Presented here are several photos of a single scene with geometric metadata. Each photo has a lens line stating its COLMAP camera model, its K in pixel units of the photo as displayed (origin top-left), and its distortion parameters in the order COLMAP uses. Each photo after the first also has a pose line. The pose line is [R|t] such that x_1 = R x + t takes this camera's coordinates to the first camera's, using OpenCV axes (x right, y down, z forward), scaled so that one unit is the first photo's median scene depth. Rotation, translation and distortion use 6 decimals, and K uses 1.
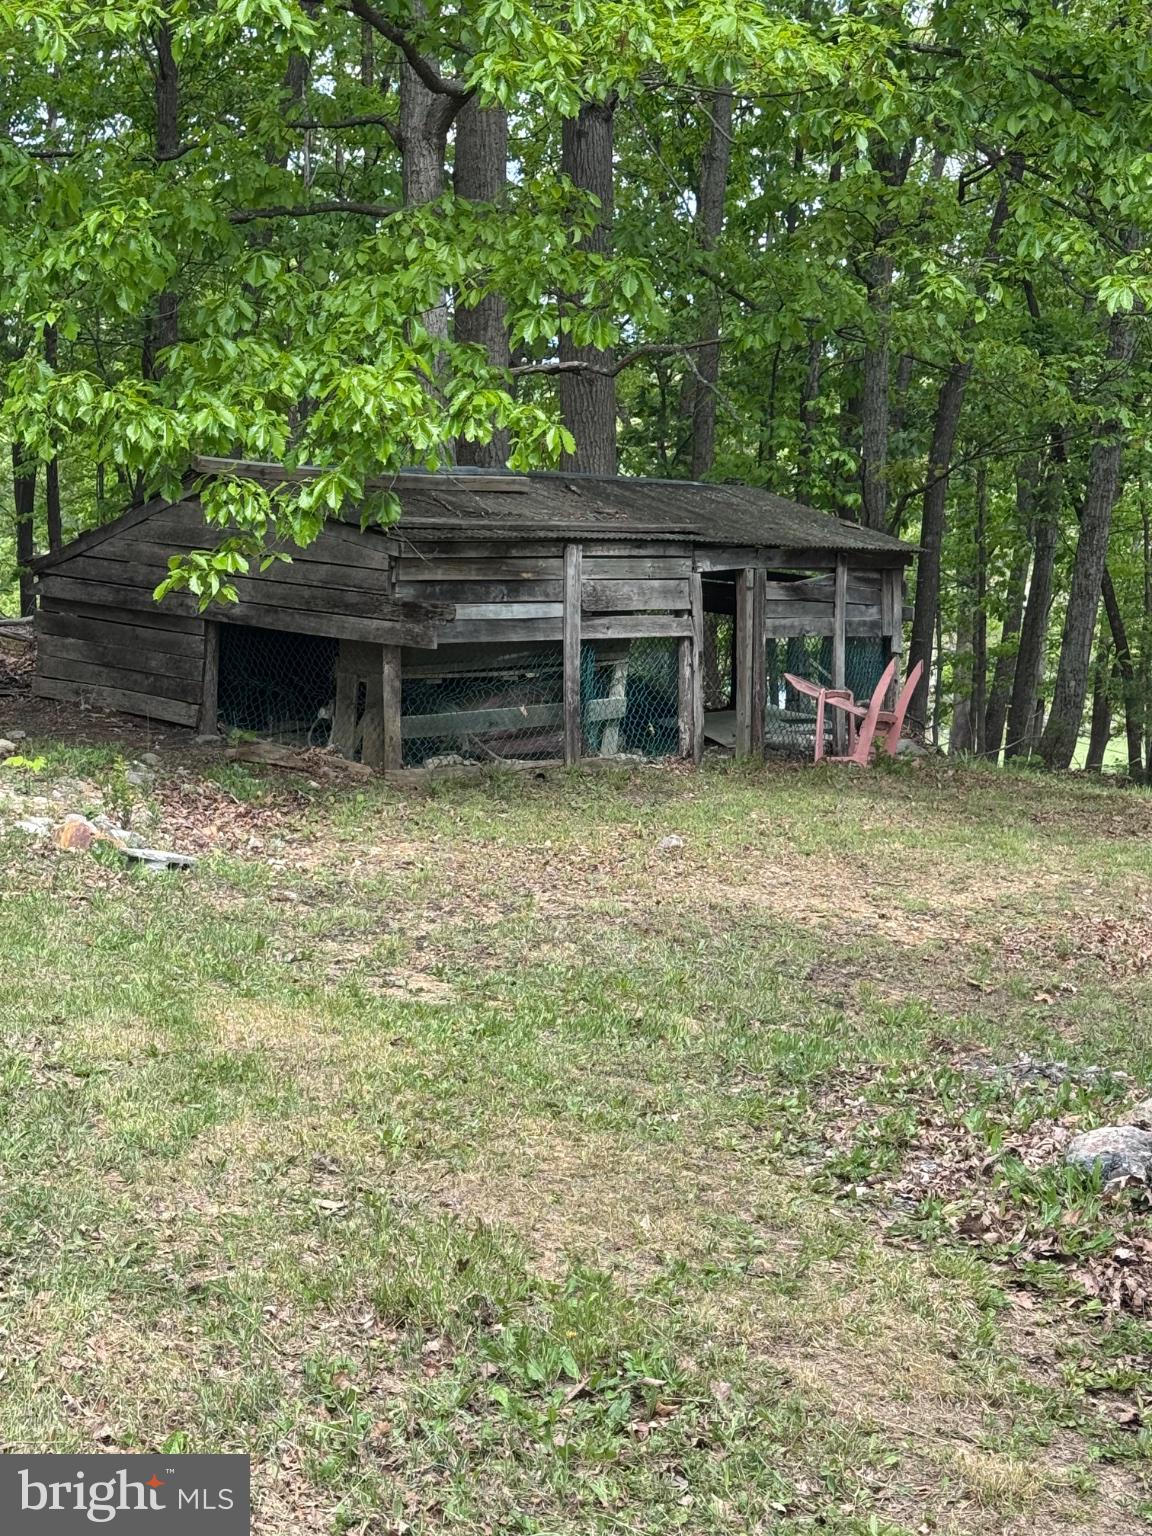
lens RADIAL K [[2775.4, 0, 578.0], [0, 2775.4, 762.8], [0, 0, 1]] dist [0.154850, 0.000000]
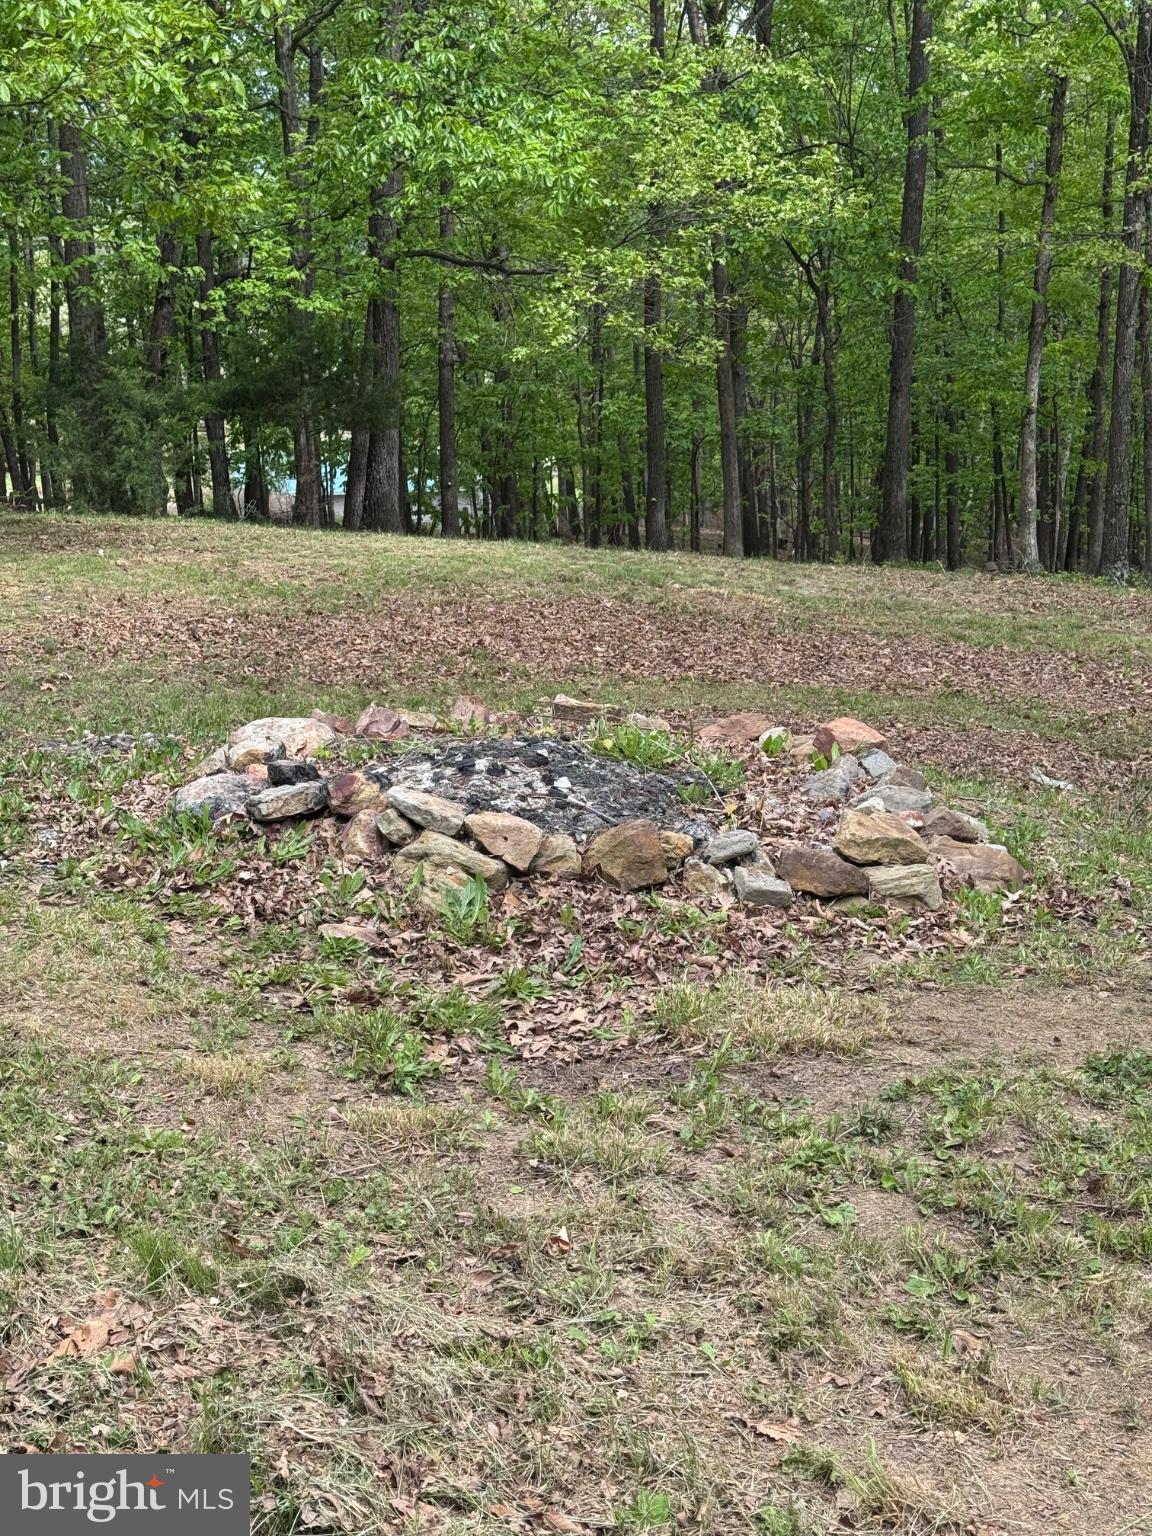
lens RADIAL K [[2159.3, 0, 575.6], [0, 2159.3, 776.9], [0, 0, 1]] dist [0.123804, 0.000000]
pose [[0.883857, -0.146766, 0.444136, -0.085686], [0.088749, 0.984871, 0.148838, 0.004641], [-0.459261, -0.092135, 0.883510, 0.097510]]
